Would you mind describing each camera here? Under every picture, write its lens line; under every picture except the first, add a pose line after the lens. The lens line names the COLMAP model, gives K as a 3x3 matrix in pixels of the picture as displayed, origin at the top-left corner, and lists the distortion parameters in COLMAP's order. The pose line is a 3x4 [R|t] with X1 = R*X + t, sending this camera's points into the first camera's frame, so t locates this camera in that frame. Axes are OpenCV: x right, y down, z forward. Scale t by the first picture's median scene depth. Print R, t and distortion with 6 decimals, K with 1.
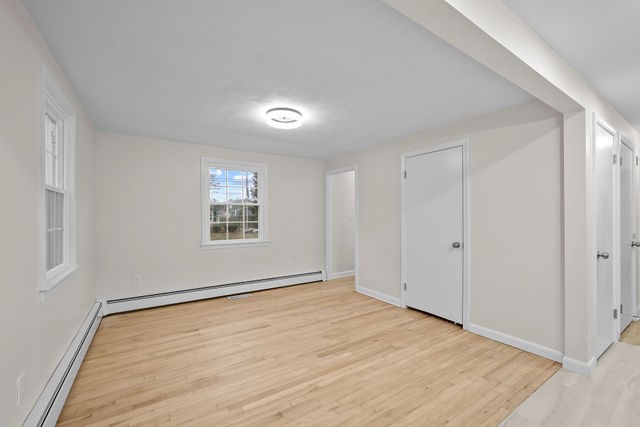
lens RADIAL K [[268.8, 0, 317.8], [0, 268.8, 214.2], [0, 0, 1]] dist [-0.000403, 0.000306]
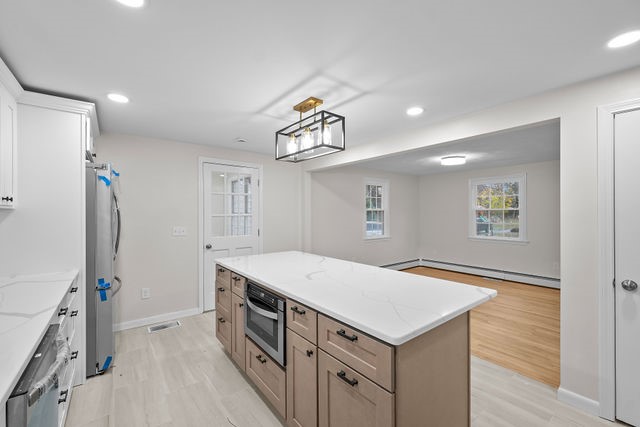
lens RADIAL K [[268.8, 0, 317.8], [0, 268.8, 214.2], [0, 0, 1]] dist [-0.000403, 0.000306]
pose [[0.080636, 0.005021, -0.996731, 1.367382], [0.009955, 0.999933, 0.005843, -0.041107], [0.996694, -0.010394, 0.080580, 0.070631]]
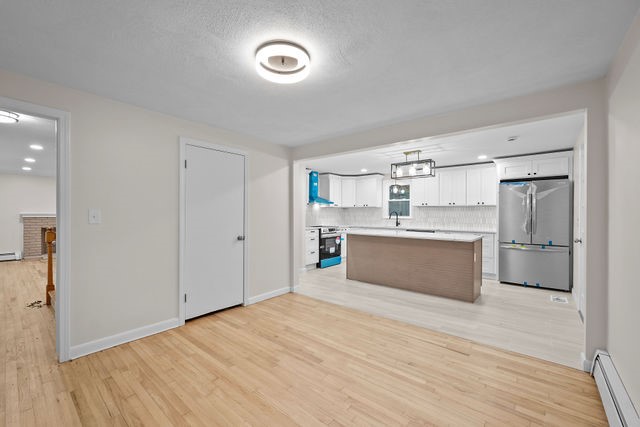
lens RADIAL K [[268.8, 0, 317.8], [0, 268.8, 214.2], [0, 0, 1]] dist [-0.000403, 0.000306]
pose [[-0.291038, -0.002146, 0.956709, -0.750950], [-0.007046, 0.999975, 0.000100, 0.007205], [-0.956686, -0.006712, -0.291046, 1.078090]]
